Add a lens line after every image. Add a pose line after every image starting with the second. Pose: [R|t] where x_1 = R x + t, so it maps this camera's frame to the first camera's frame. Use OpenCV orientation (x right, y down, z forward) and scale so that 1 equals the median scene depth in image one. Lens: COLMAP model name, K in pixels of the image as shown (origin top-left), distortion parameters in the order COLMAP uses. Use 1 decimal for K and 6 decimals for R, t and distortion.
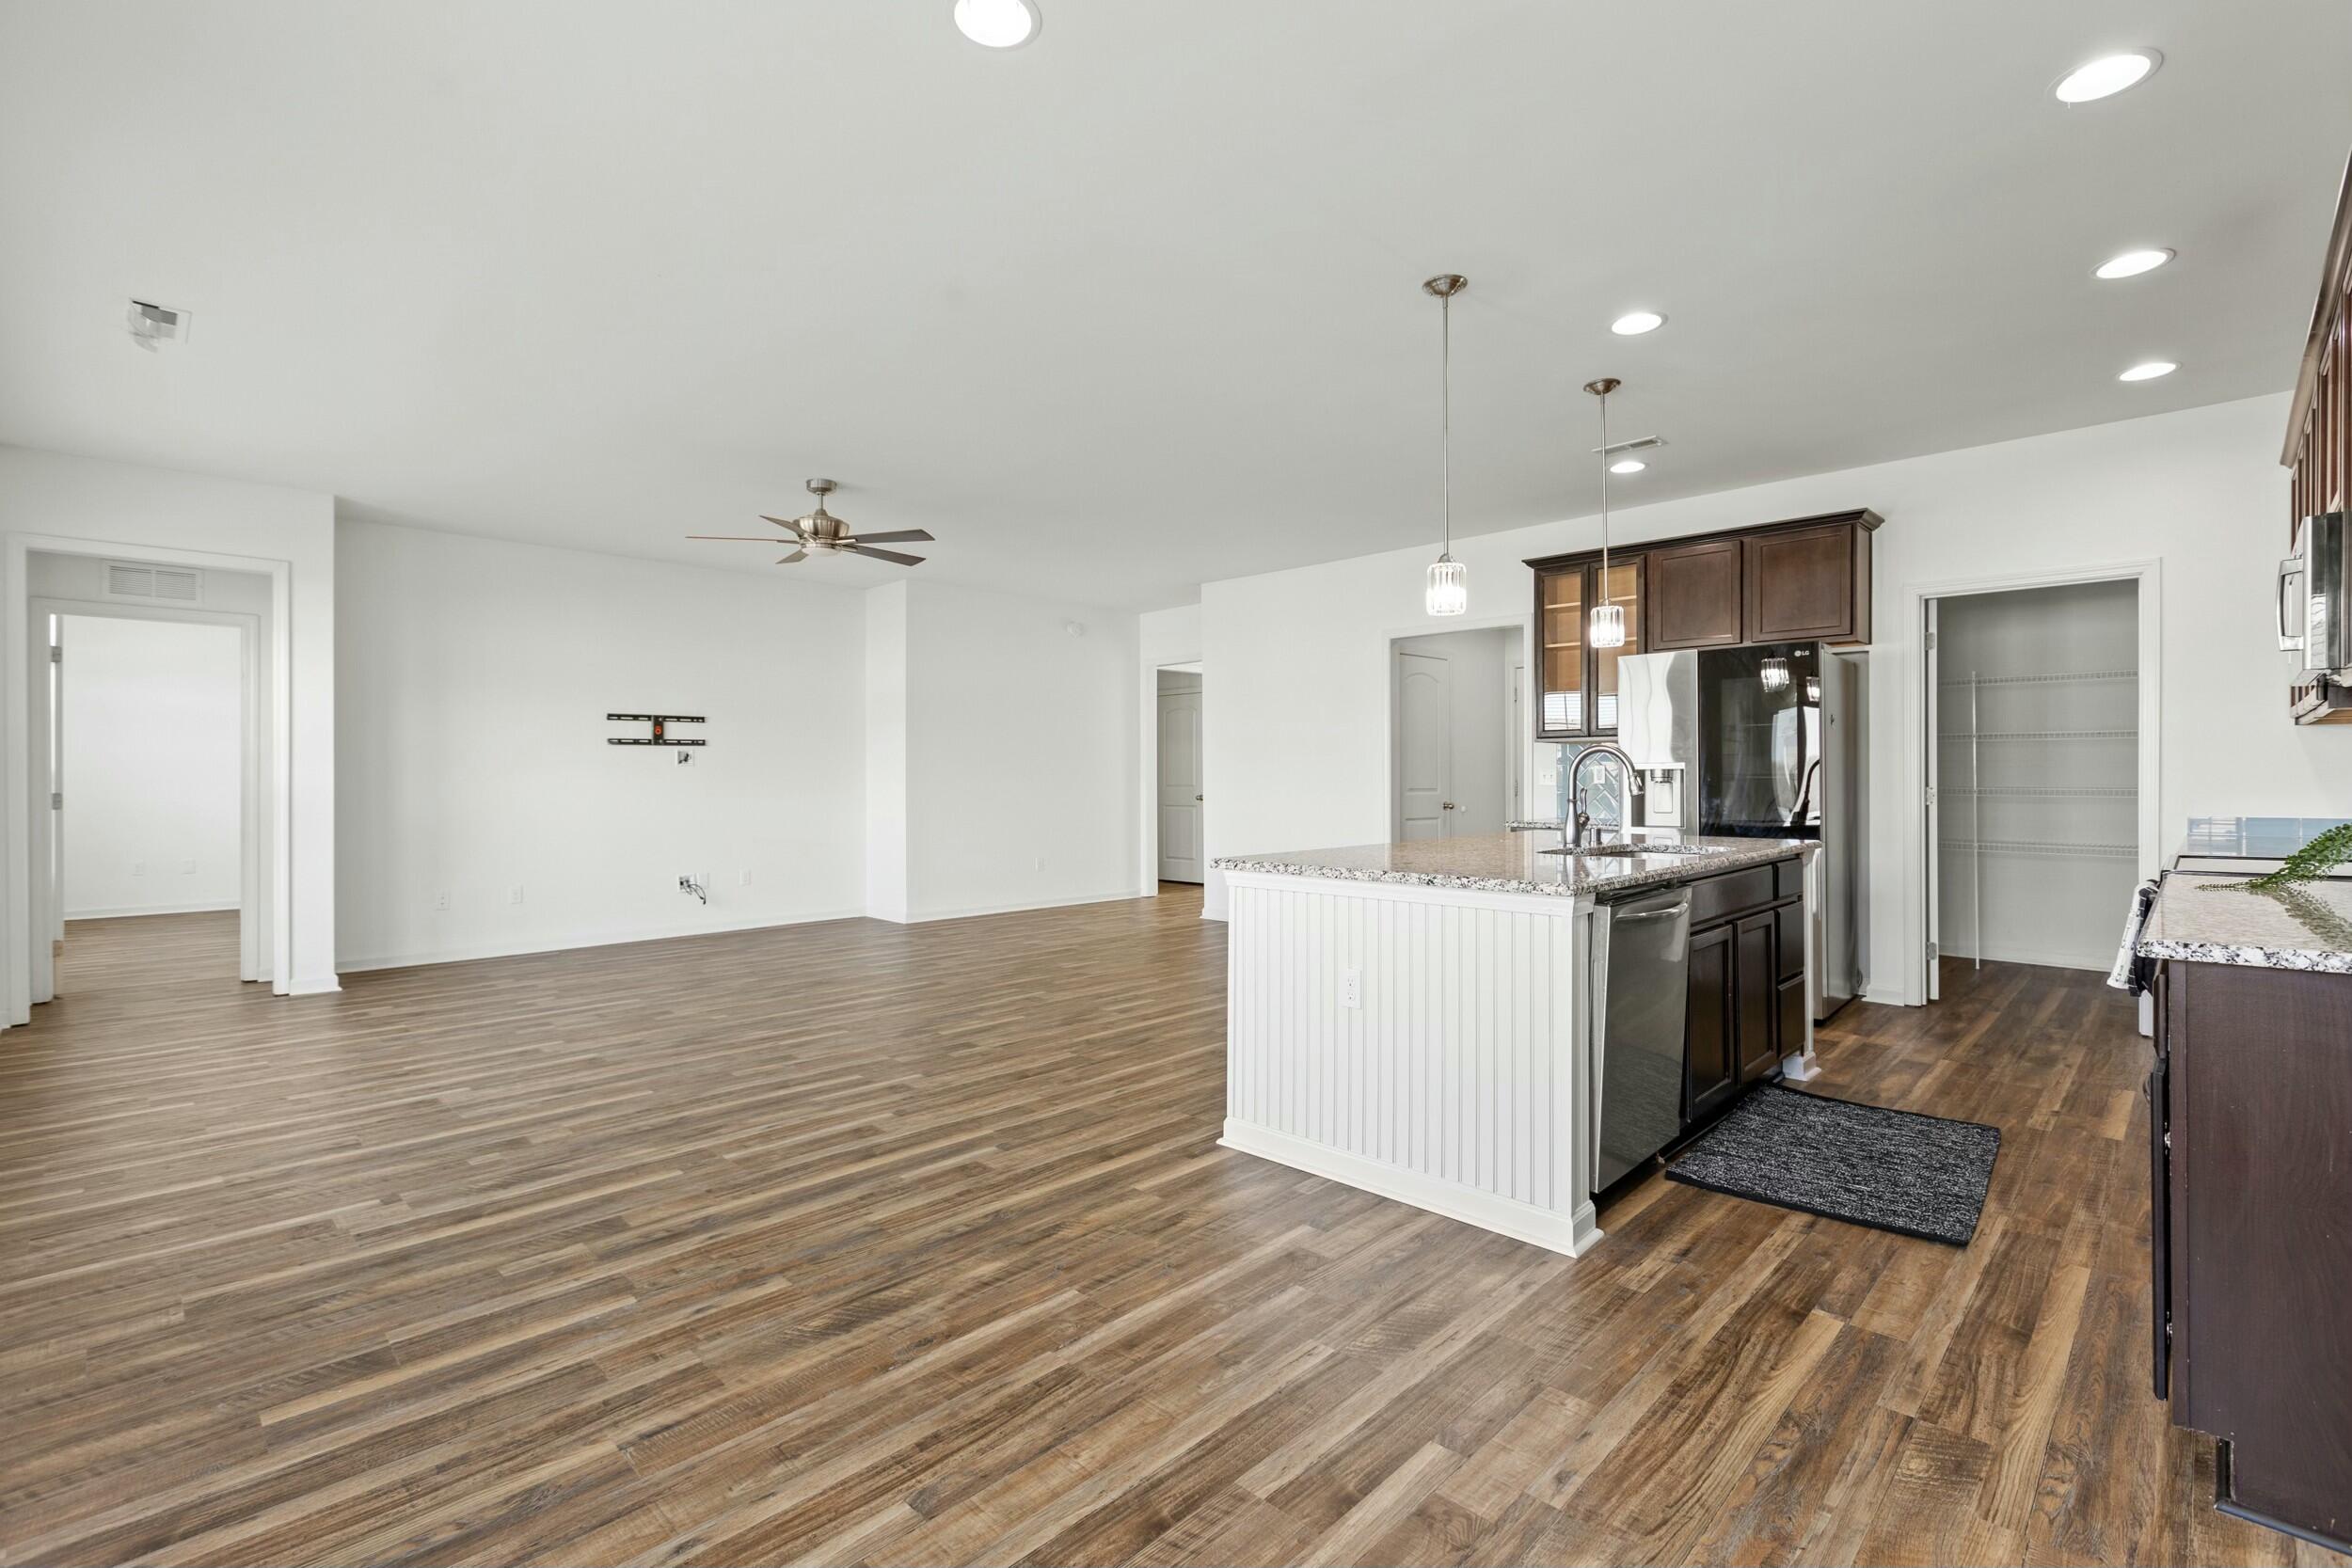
lens RADIAL K [[1048.3, 0, 1183.4], [0, 1048.3, 782.8], [0, 0, 1]] dist [0.003625, -0.001336]
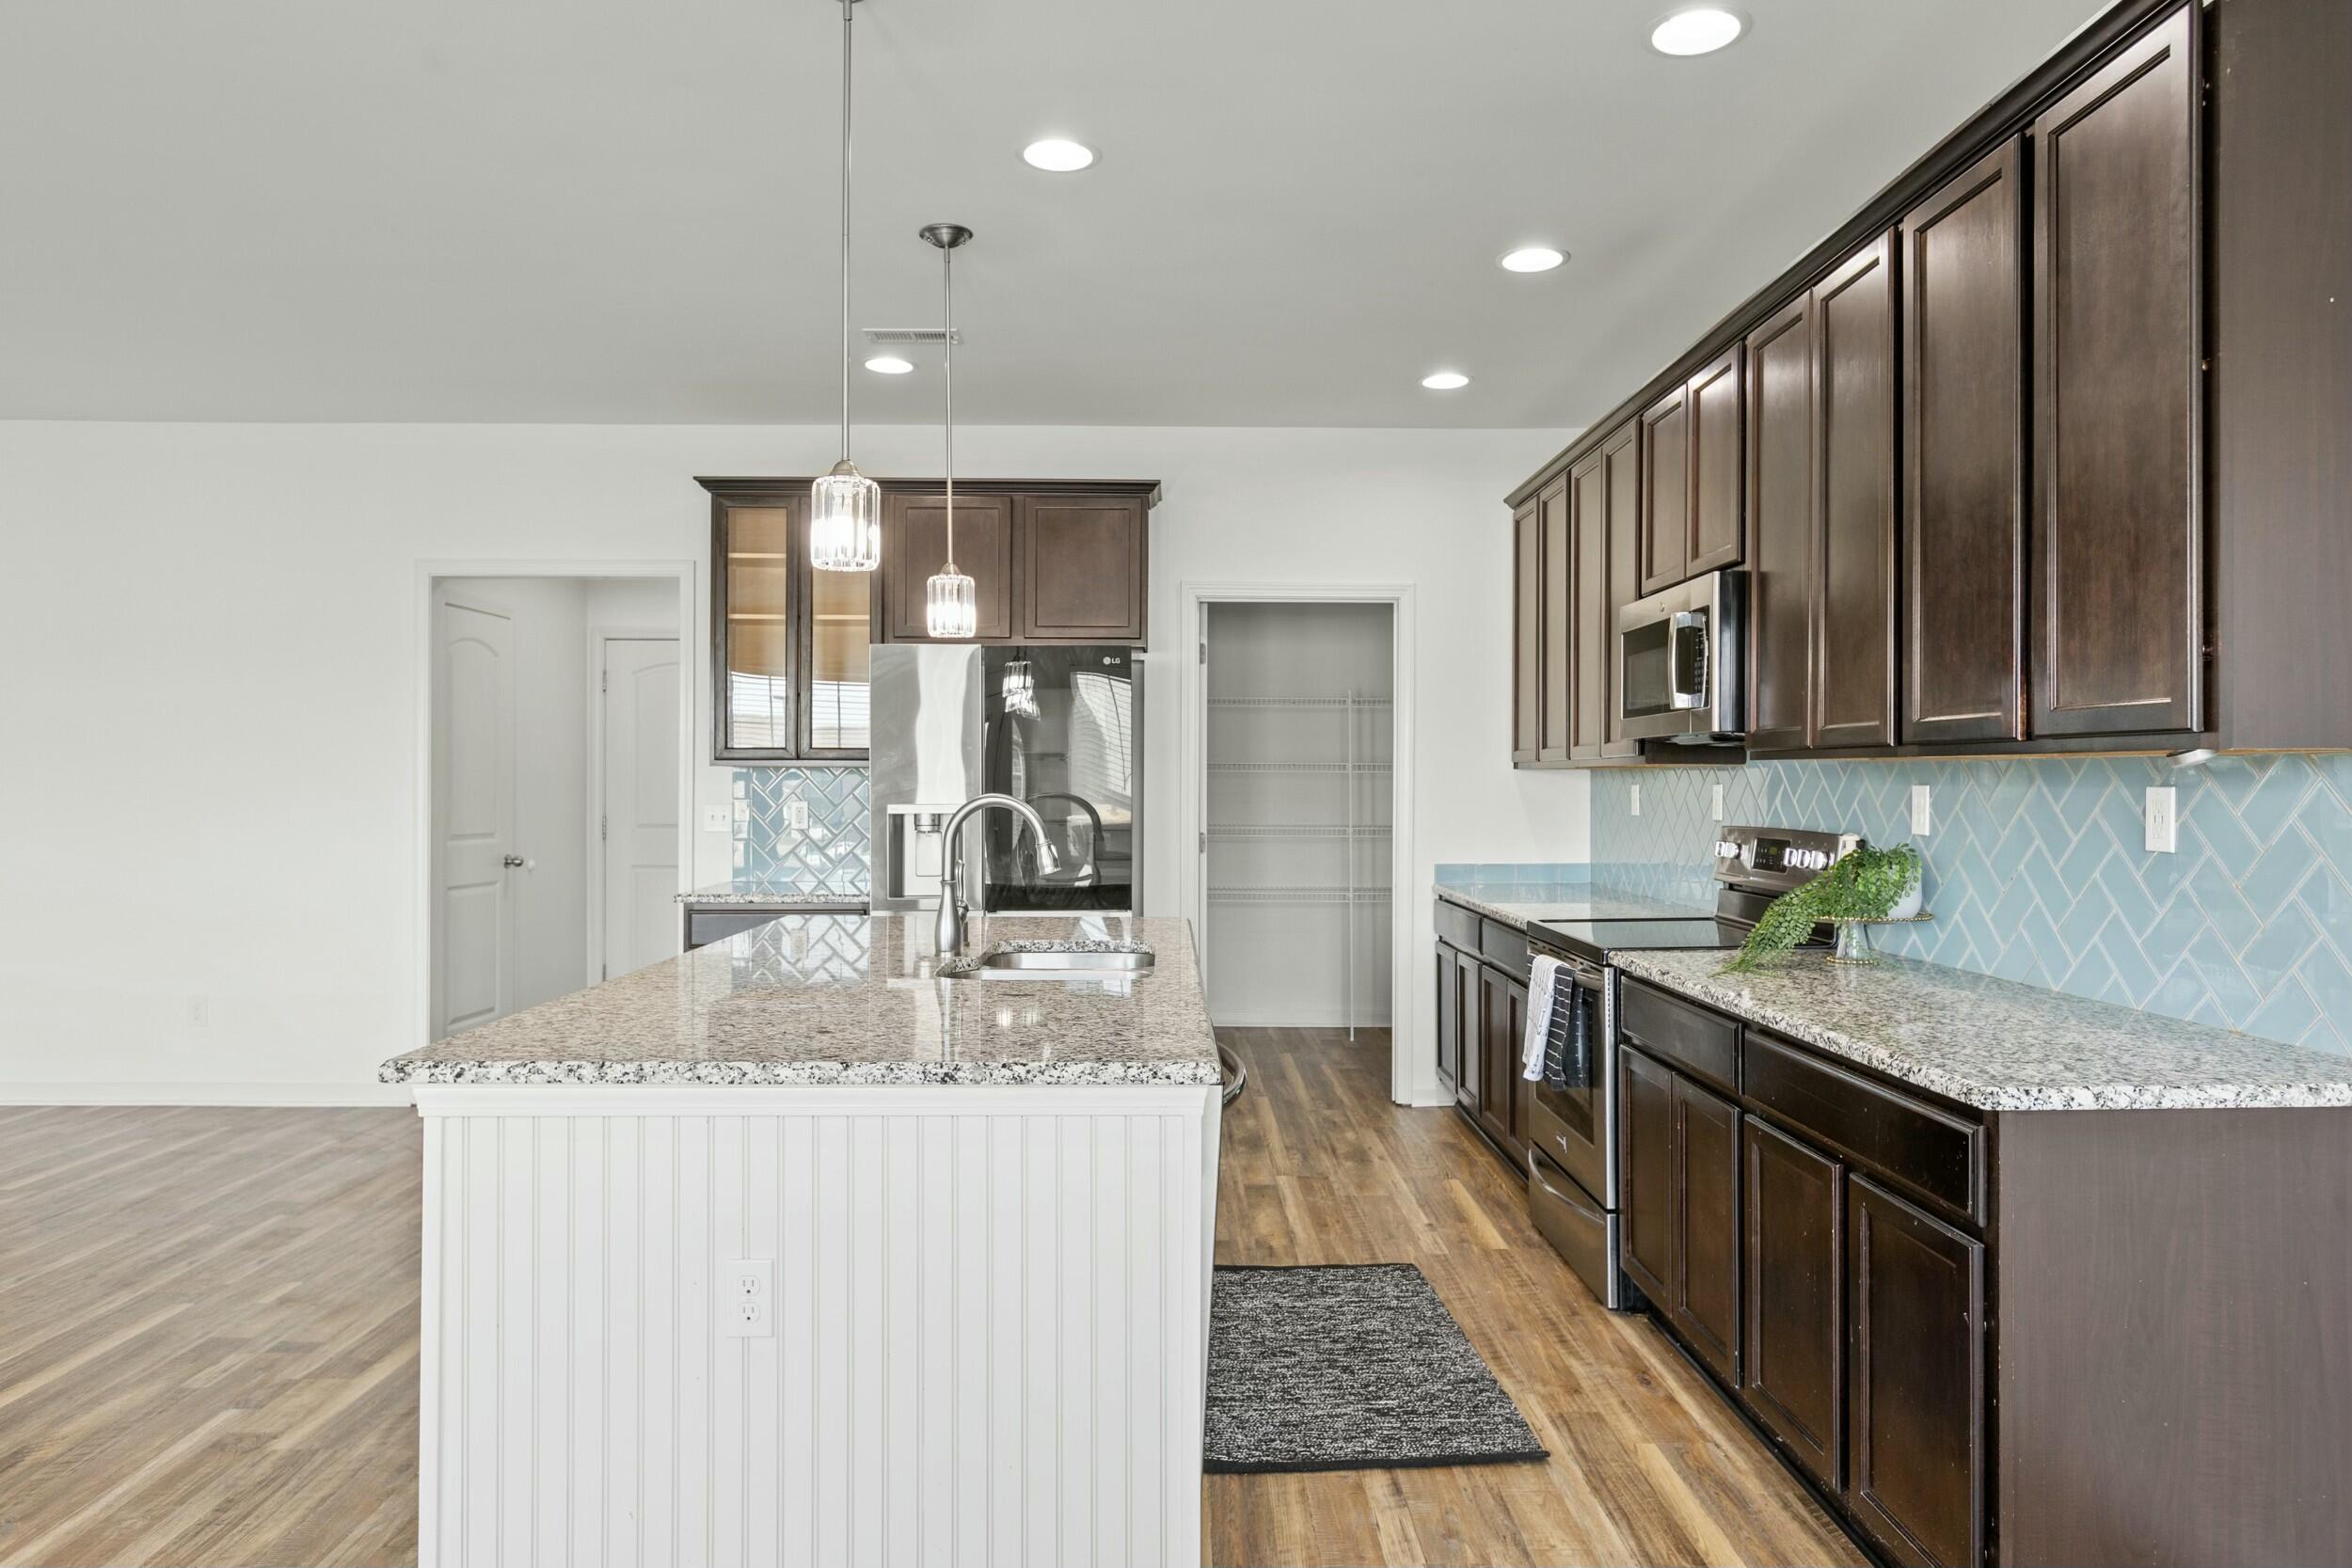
lens RADIAL K [[1466.8, 0, 1176.0], [0, 1466.8, 784.0], [0, 0, 1]] dist [-0.000792, -0.001200]
pose [[0.708225, 0.005339, 0.705966, -0.208144], [-0.000614, 0.999976, -0.006946, -0.048681], [-0.705986, 0.004486, 0.708211, 0.388381]]
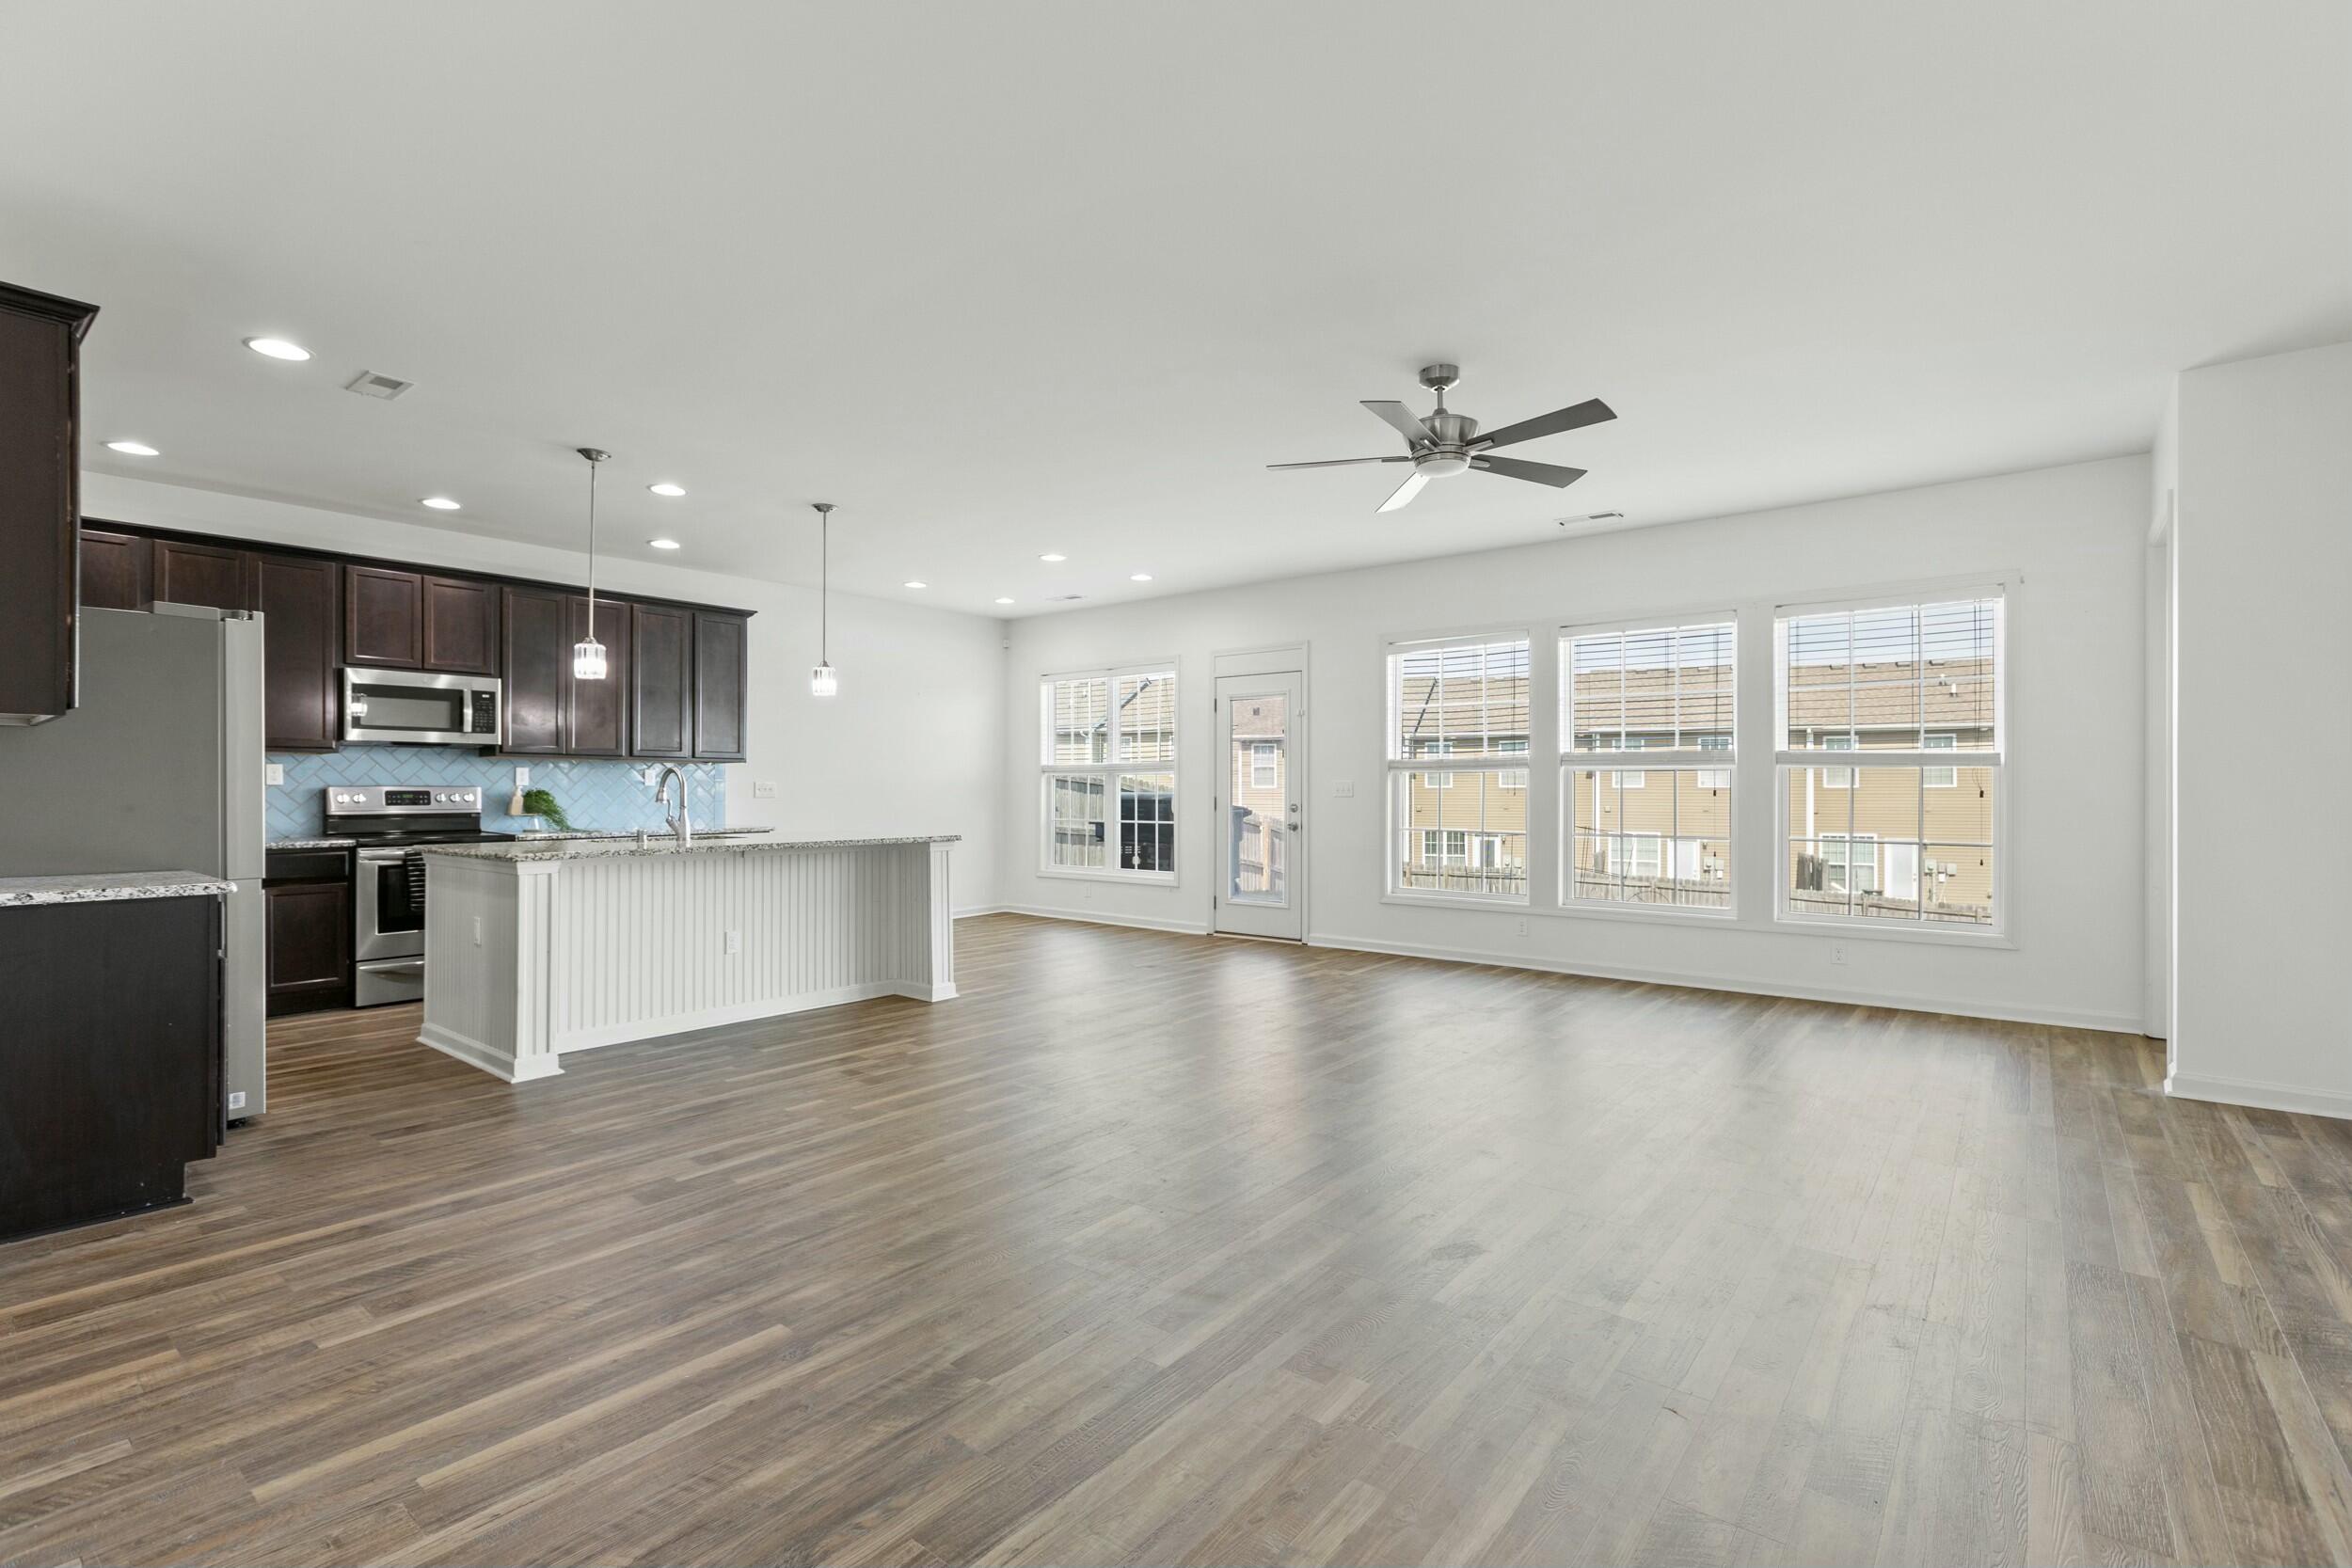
lens RADIAL K [[1107.5, 0, 1227.5], [0, 1107.5, 814.7], [0, 0, 1]] dist [-0.001825, -0.000613]
pose [[-0.990991, 0.008816, -0.133635, -0.200172], [0.005101, 0.999592, 0.028114, -0.011400], [0.133828, 0.027179, -0.990632, 3.514863]]
